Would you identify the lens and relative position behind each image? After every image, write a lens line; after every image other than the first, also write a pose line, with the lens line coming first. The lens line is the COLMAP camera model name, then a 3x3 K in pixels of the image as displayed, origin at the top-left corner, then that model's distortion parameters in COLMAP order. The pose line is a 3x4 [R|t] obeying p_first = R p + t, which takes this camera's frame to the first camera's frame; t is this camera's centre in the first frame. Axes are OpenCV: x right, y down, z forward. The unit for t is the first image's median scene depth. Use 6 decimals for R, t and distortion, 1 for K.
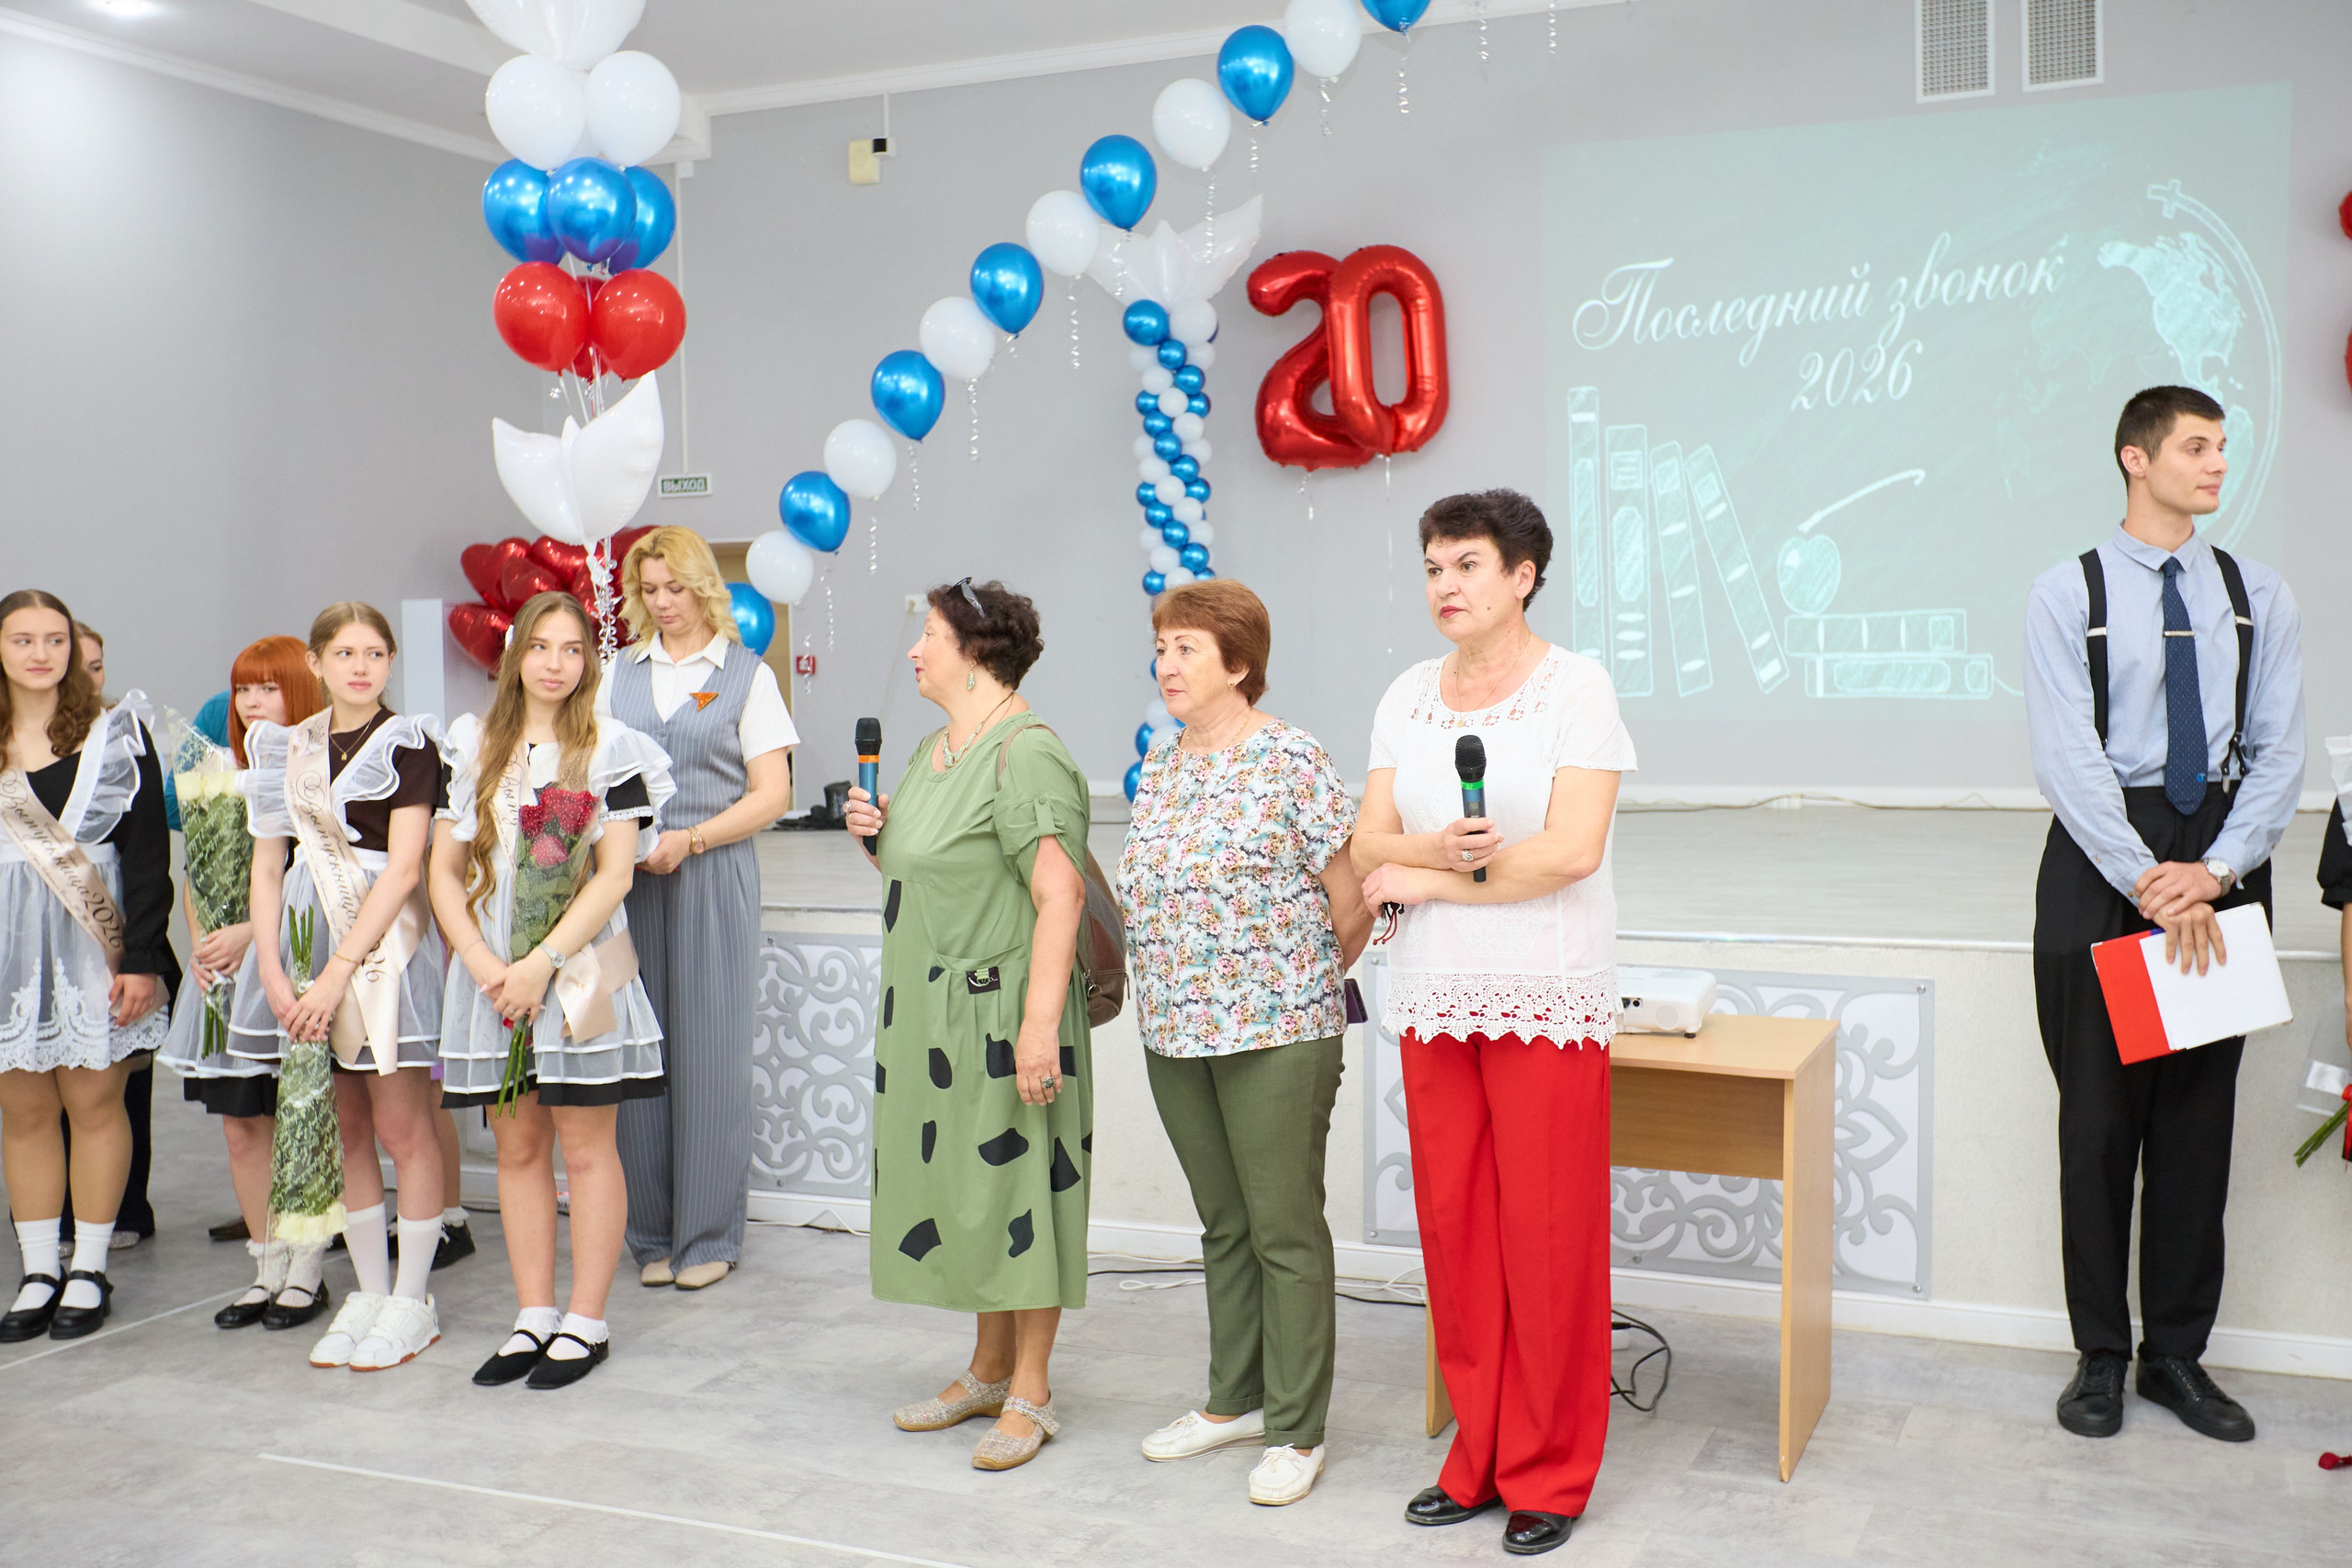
lens RADIAL K [[2375.2, 0, 1213.2], [0, 2375.2, 737.8], [0, 0, 1]] dist [-0.001863, 0.000000]
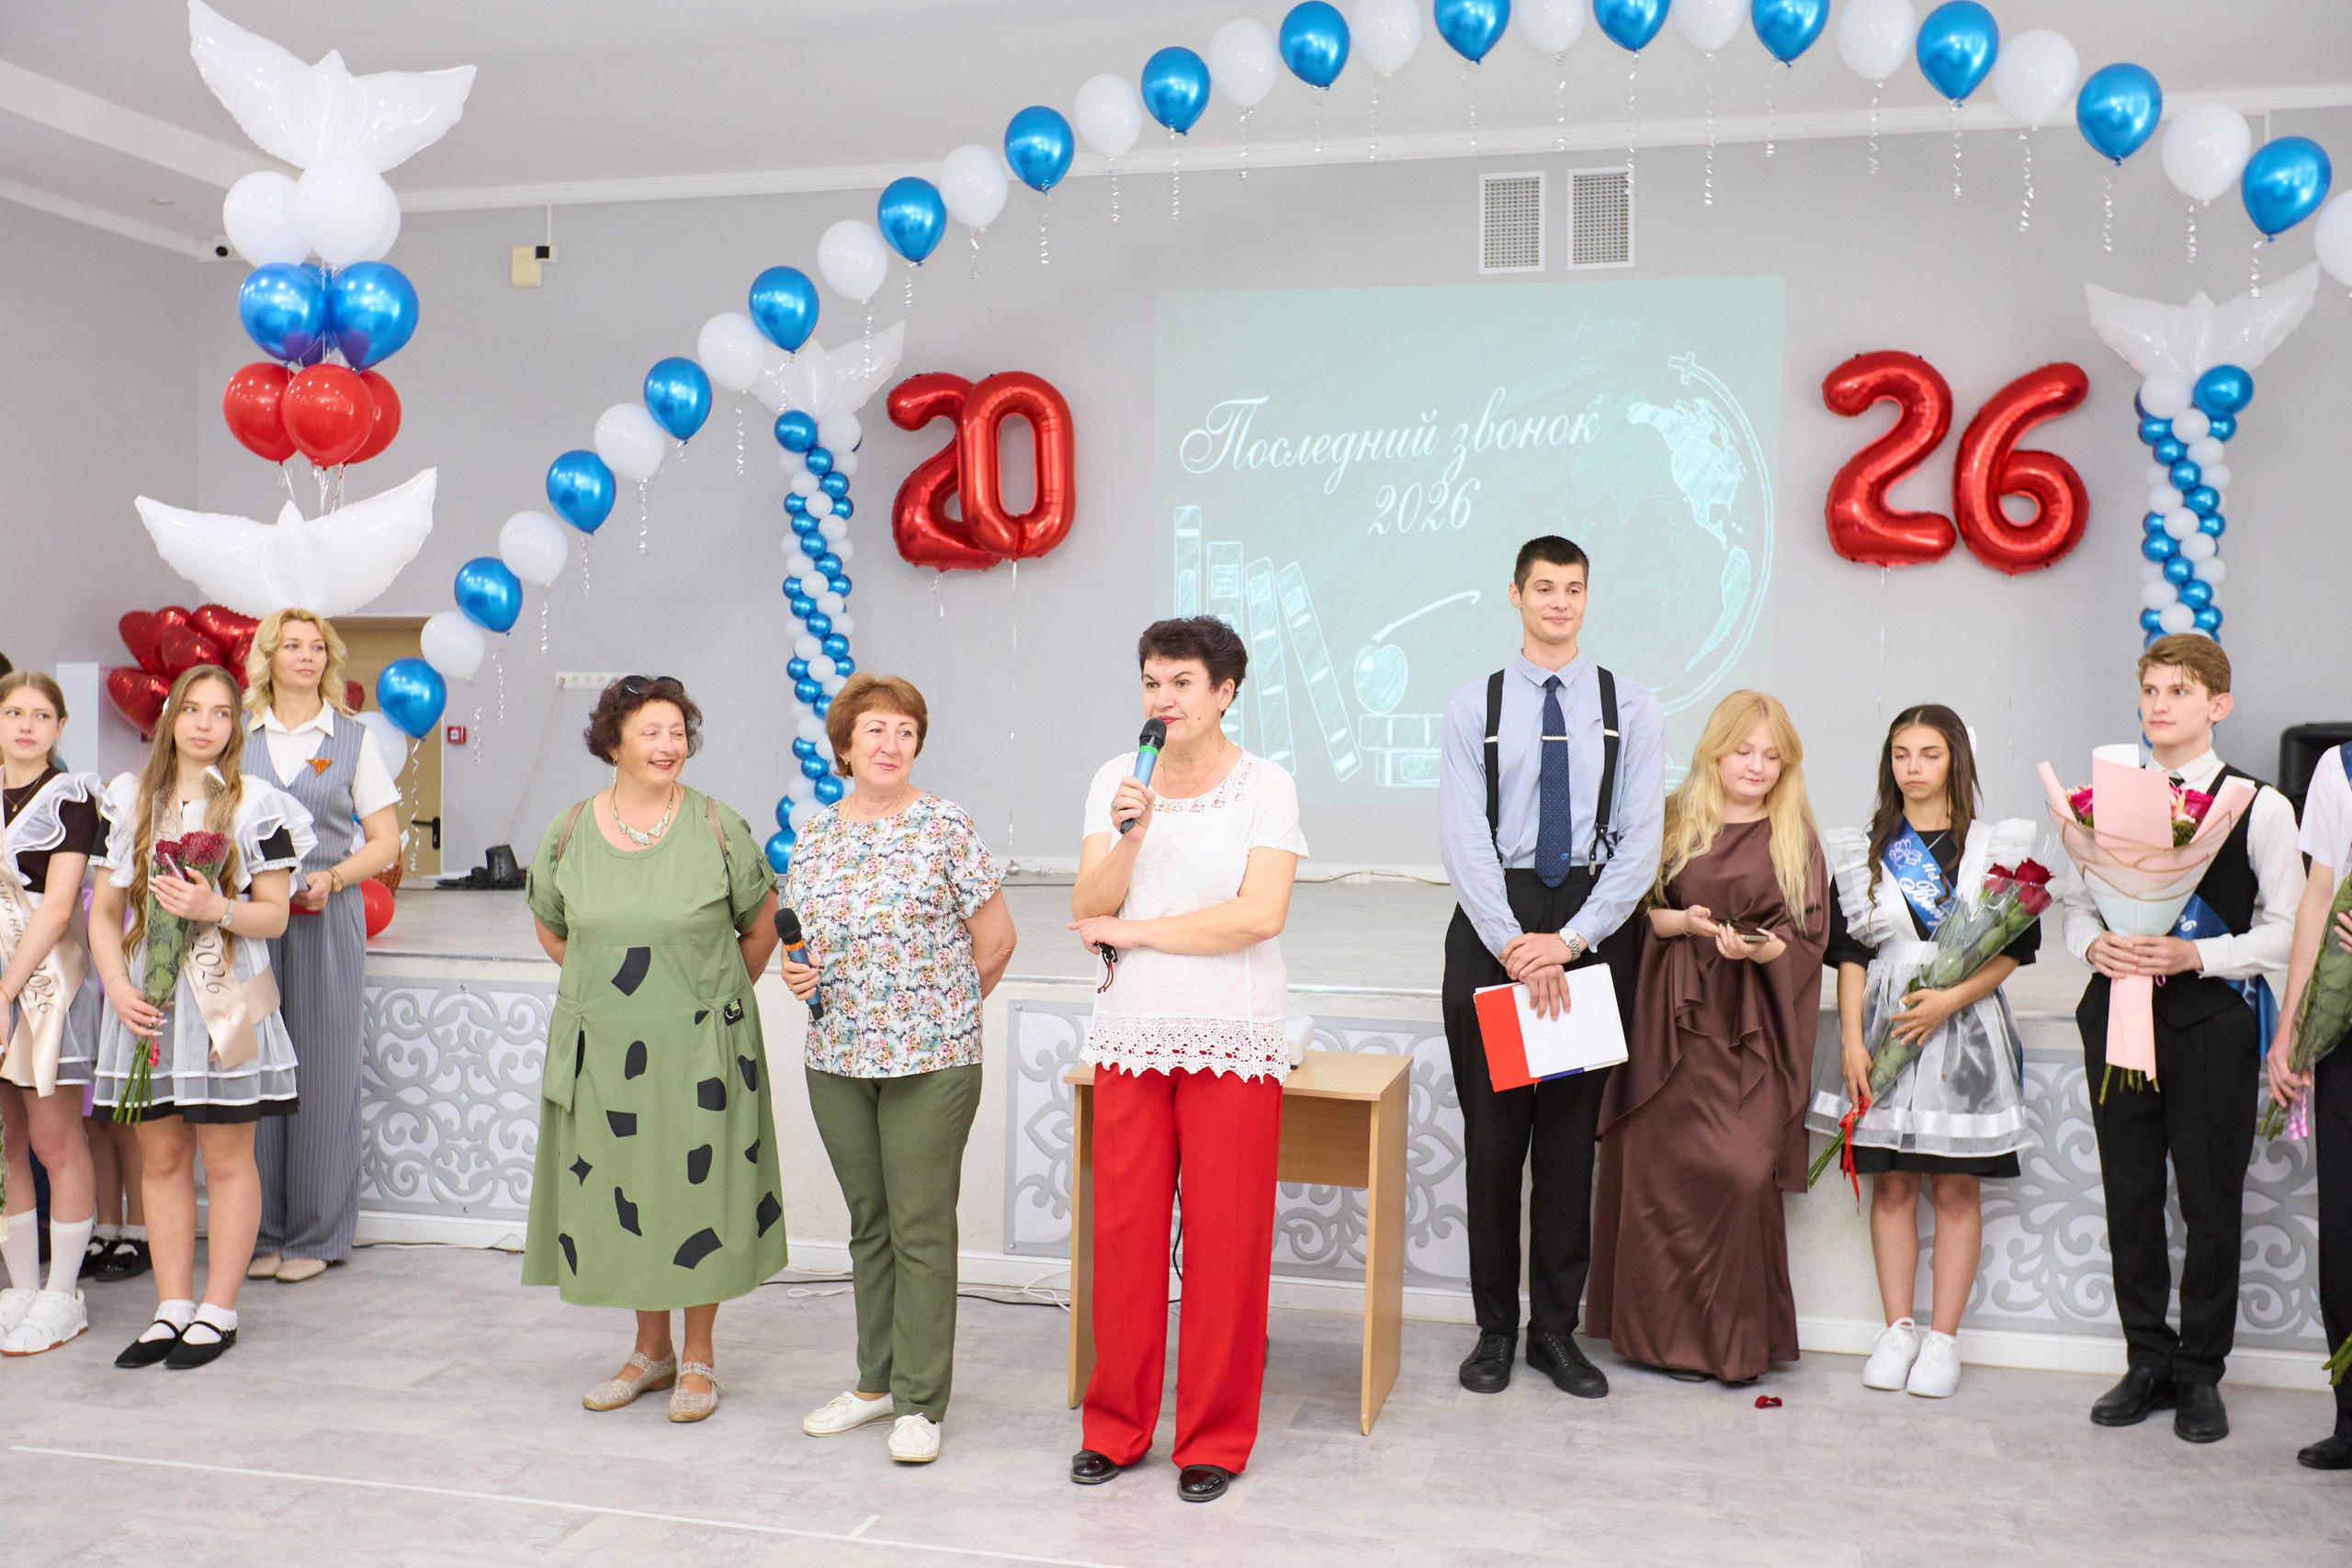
lens RADIAL K [[2279.2, 0, 1157.2], [0, 2279.2, 760.9], [0, 0, 1]] dist [-0.000274, 0.000000]
pose [[0.987630, 0.023341, 0.155056, -0.025997], [-0.019667, 0.999489, -0.025186, 0.000555], [-0.155565, 0.021825, 0.987584, -0.068854]]
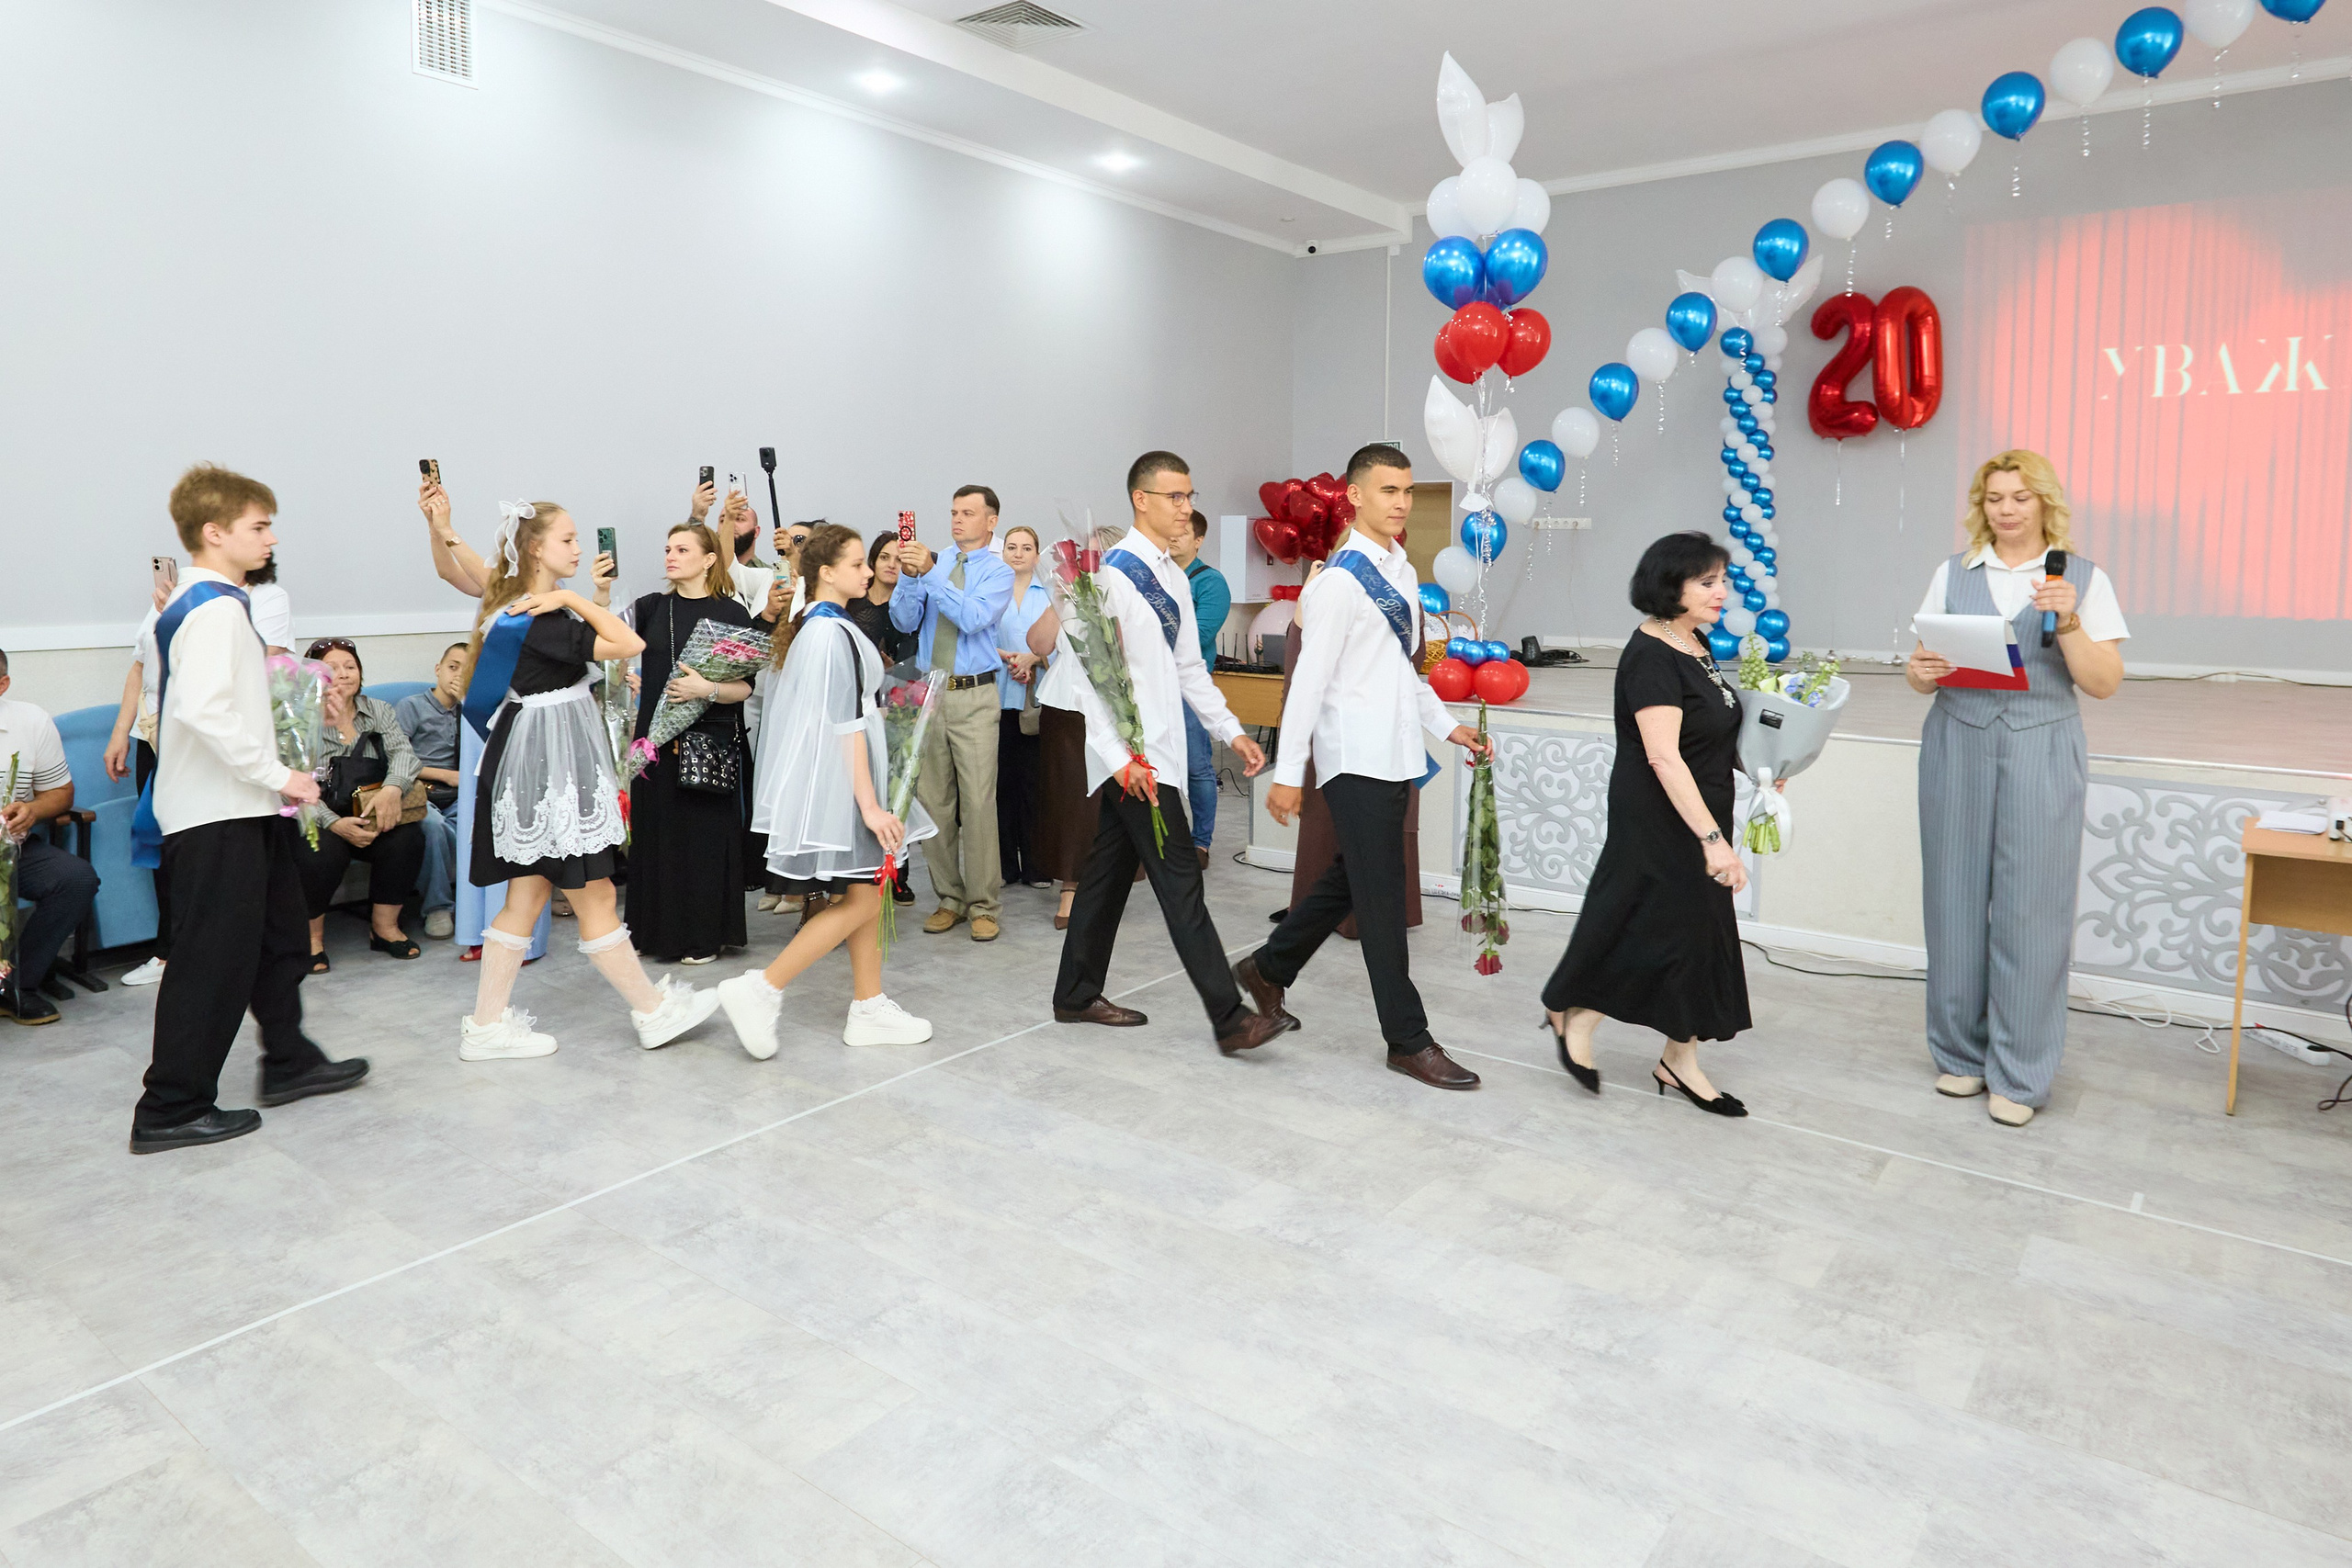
lens RADIAL K [[1464.9, 0, 1109.8], [0, 1464.9, 643.3], [0, 0, 1]] dist [0.010829, -0.003240]
pose [[0.964799, 0.041344, -0.259718, -0.183983], [-0.034022, 0.998888, 0.032624, 0.000793], [0.260778, -0.022640, 0.965133, -0.018952]]
